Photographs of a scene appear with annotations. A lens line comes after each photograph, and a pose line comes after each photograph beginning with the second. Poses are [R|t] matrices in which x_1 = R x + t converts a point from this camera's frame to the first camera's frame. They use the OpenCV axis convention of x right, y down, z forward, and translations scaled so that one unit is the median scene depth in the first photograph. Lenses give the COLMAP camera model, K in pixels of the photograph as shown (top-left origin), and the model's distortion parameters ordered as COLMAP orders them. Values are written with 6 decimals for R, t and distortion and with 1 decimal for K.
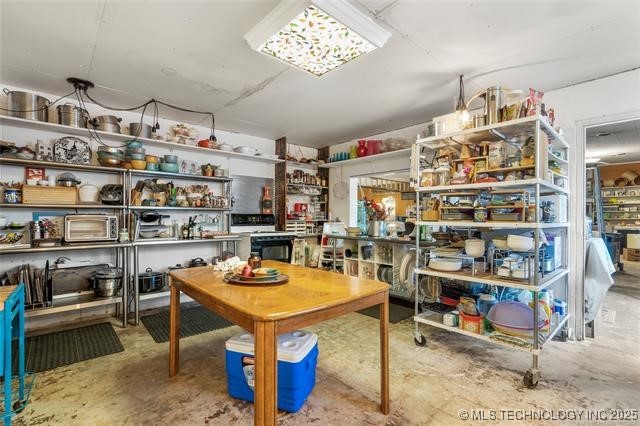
lens RADIAL K [[294.2, 0, 317.8], [0, 294.2, 215.4], [0, 0, 1]] dist [-0.002589, -0.000175]
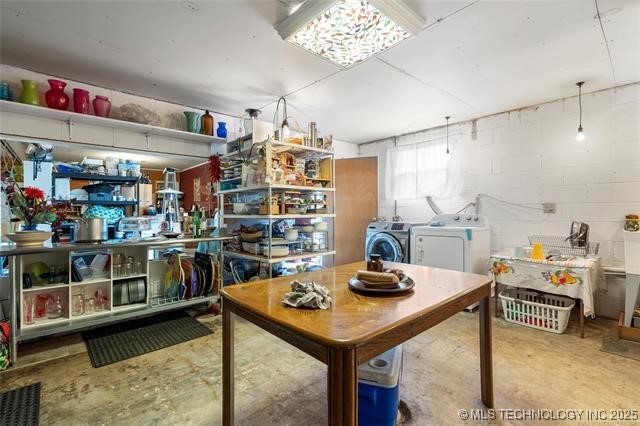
lens RADIAL K [[294.2, 0, 319.9], [0, 294.2, 211.0], [0, 0, 1]] dist [-0.002589, -0.000175]
pose [[0.004103, -0.003928, 0.999984, -0.911696], [-0.000759, 0.999992, 0.003932, 0.001757], [-0.999991, -0.000775, 0.004100, 1.013312]]
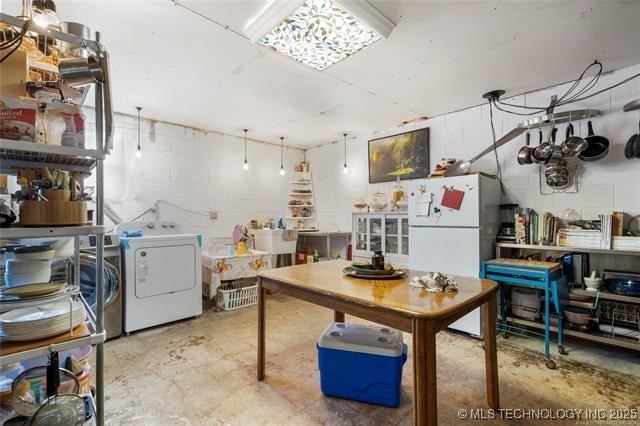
lens RADIAL K [[294.2, 0, 318.4], [0, 294.2, 210.6], [0, 0, 1]] dist [-0.002589, -0.000175]
pose [[-0.999696, -0.000272, -0.024658, 0.019970], [0.000415, 0.999612, -0.027862, 0.013493], [0.024656, -0.027864, -0.999308, 1.803121]]
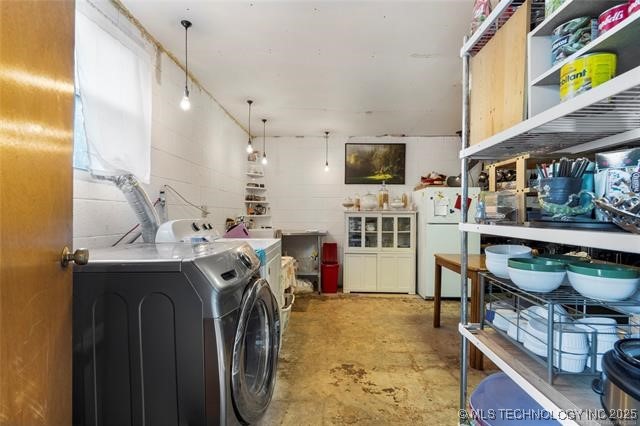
lens RADIAL K [[294.2, 0, 318.3], [0, 294.2, 214.7], [0, 0, 1]] dist [-0.002589, -0.000175]
pose [[-0.700062, -0.009442, -0.714020, 1.304417], [-0.004516, 0.999951, -0.008796, 0.014403], [0.714068, -0.002933, -0.700071, 1.140598]]
